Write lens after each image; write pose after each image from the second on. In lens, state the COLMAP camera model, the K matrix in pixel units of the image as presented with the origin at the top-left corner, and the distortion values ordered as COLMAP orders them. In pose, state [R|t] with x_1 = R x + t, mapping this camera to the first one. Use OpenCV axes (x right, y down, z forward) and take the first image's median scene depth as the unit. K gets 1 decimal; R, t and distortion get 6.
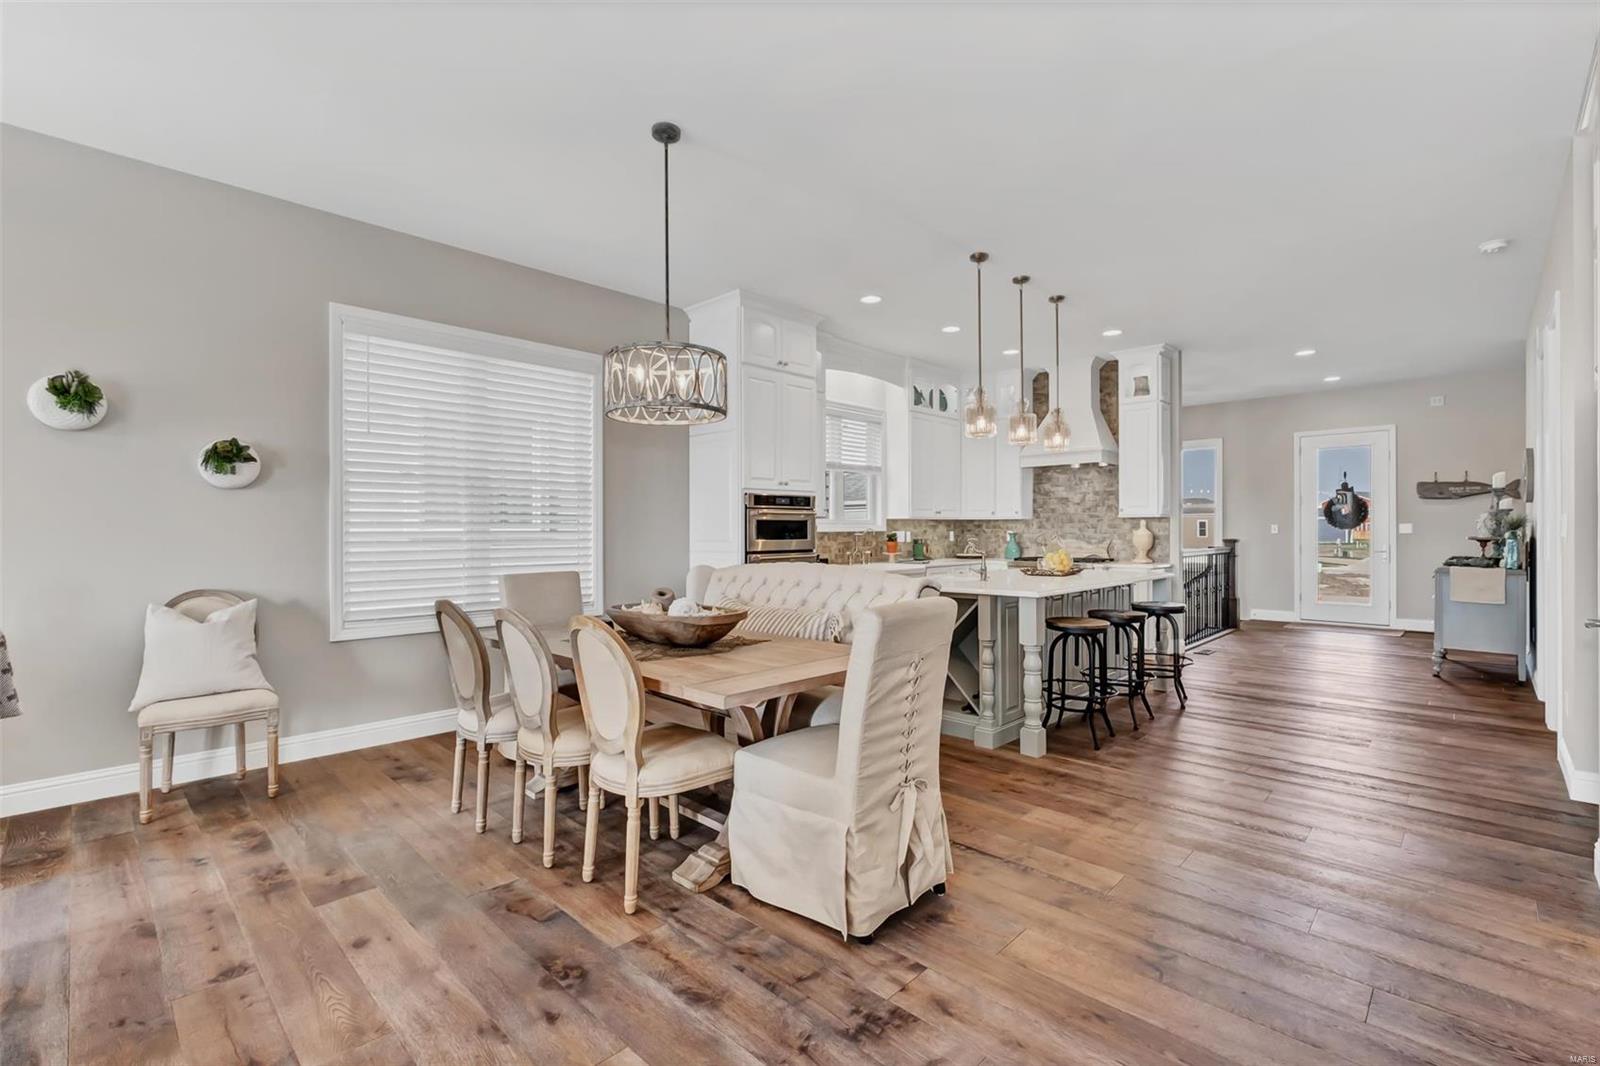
lens RADIAL K [[705.9, 0, 786.0], [0, 705.9, 532.4], [0, 0, 1]] dist [-0.004860, -0.002327]
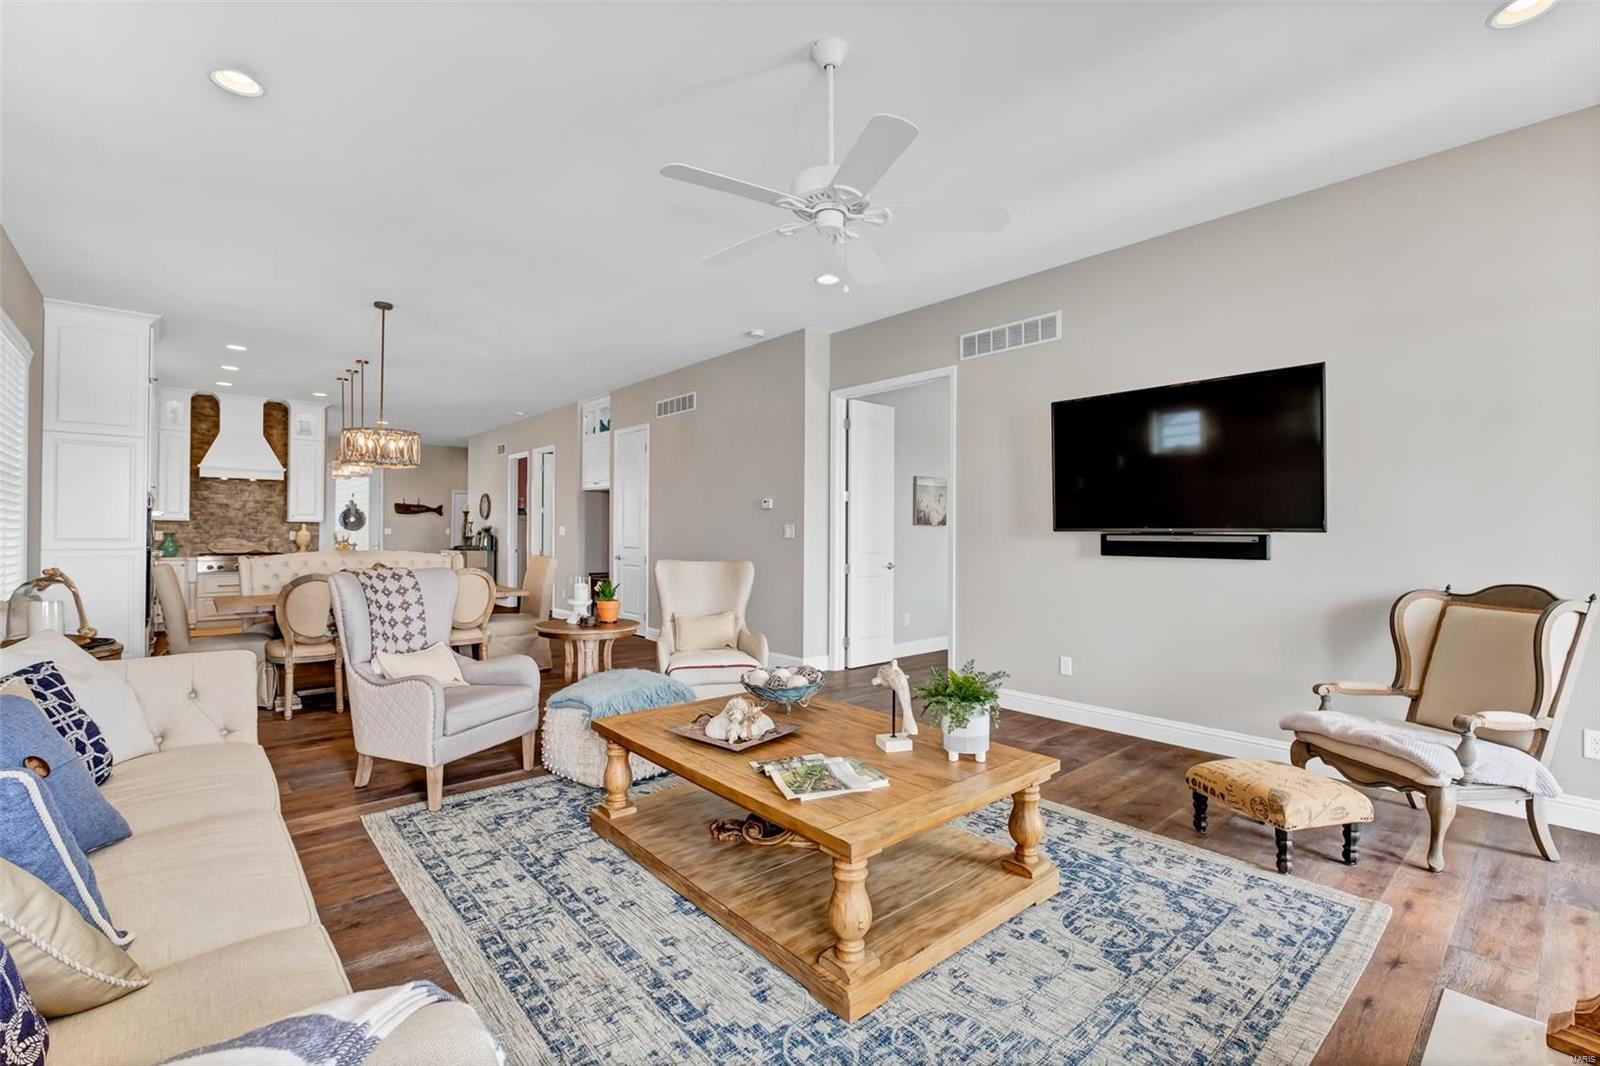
lens RADIAL K [[705.9, 0, 808.2], [0, 705.9, 529.2], [0, 0, 1]] dist [-0.004860, -0.002327]
pose [[0.057741, 0.010049, 0.998281, -0.895406], [-0.001413, 0.999949, -0.009984, 0.005816], [-0.998331, -0.000834, 0.057753, -0.080652]]
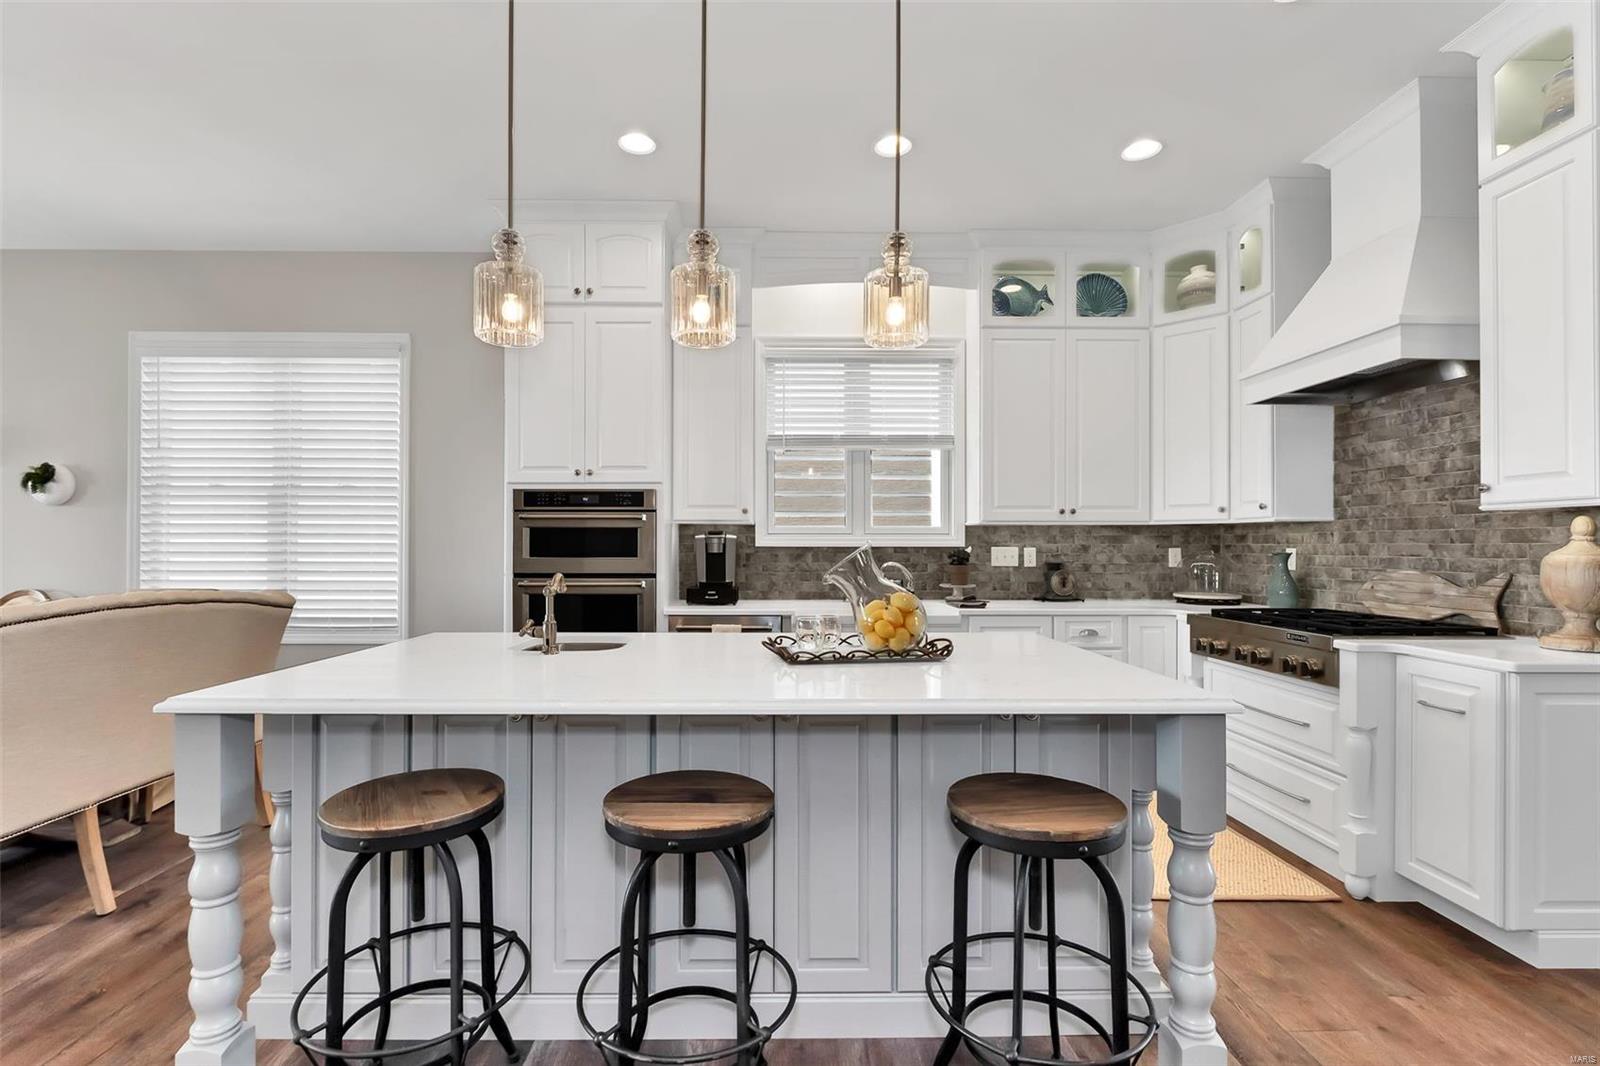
lens RADIAL K [[705.9, 0, 795.2], [0, 705.9, 542.8], [0, 0, 1]] dist [-0.004860, -0.002327]
pose [[0.713595, 0.002425, -0.700554, 0.515053], [-0.008159, 0.999955, -0.004848, -0.001097], [0.700511, 0.009175, 0.713583, 0.570340]]
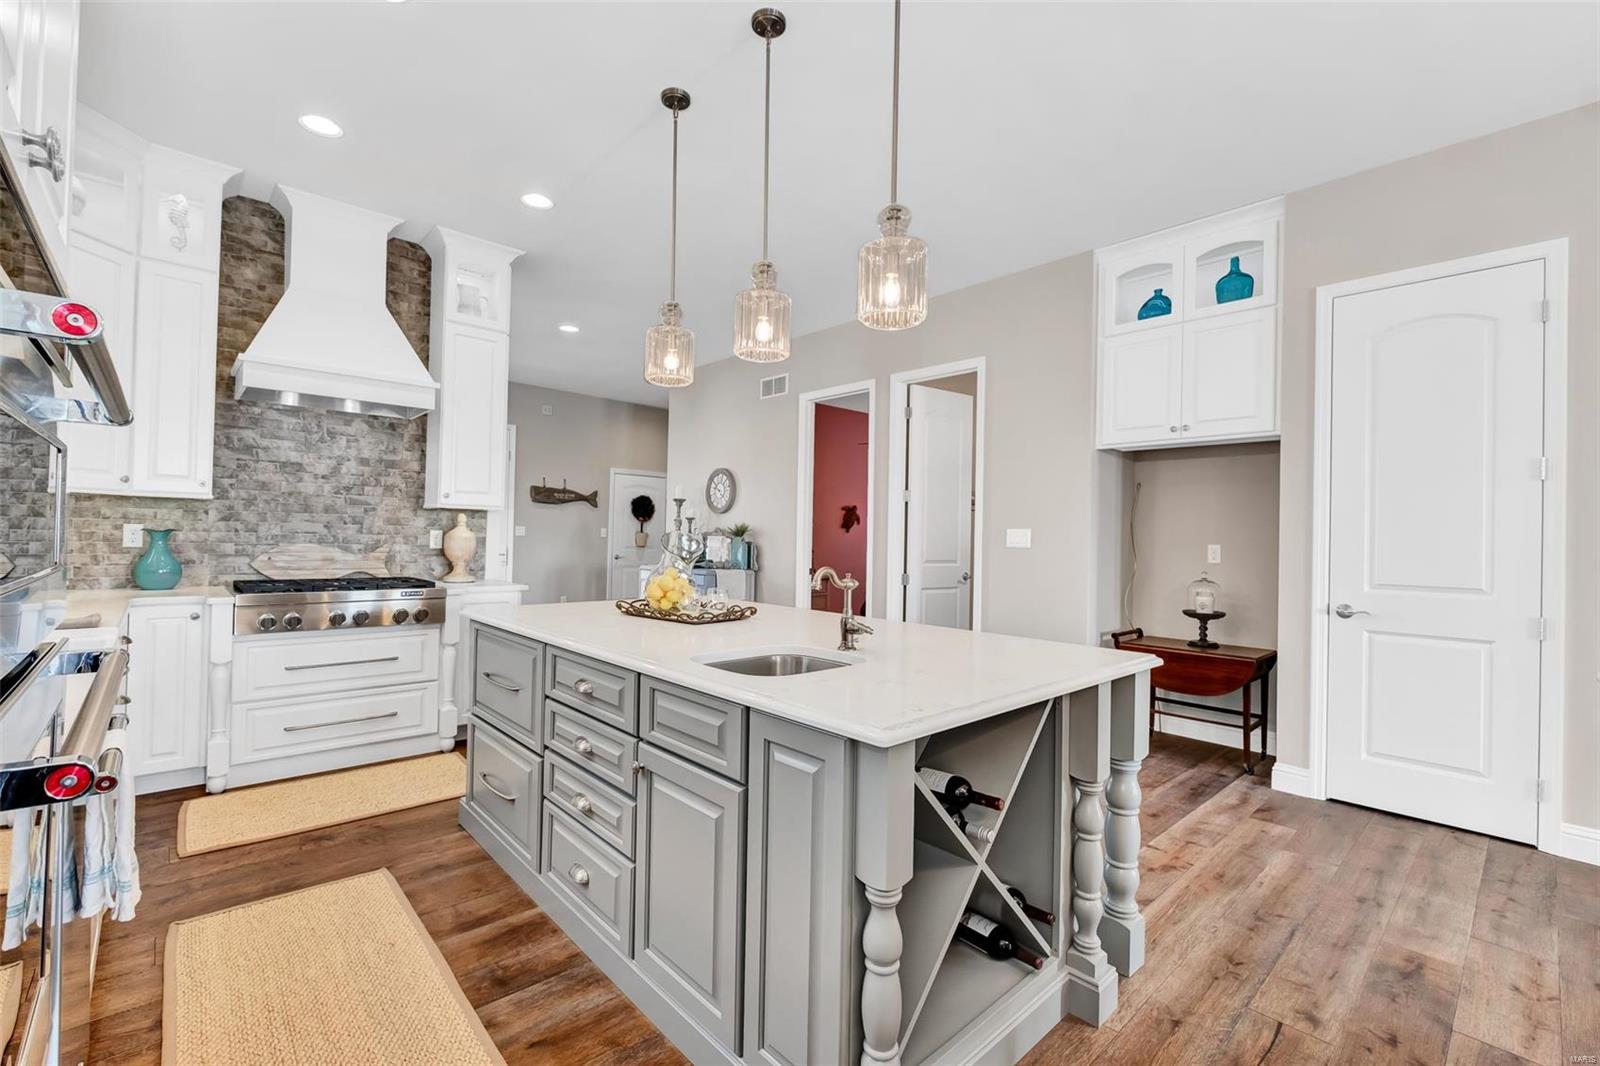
lens RADIAL K [[705.9, 0, 807.4], [0, 705.9, 527.6], [0, 0, 1]] dist [-0.004860, -0.002327]
pose [[0.047391, 0.019029, 0.998695, -0.114502], [-0.016835, 0.999692, -0.018249, 0.001189], [-0.998735, -0.015948, 0.047697, 0.721102]]
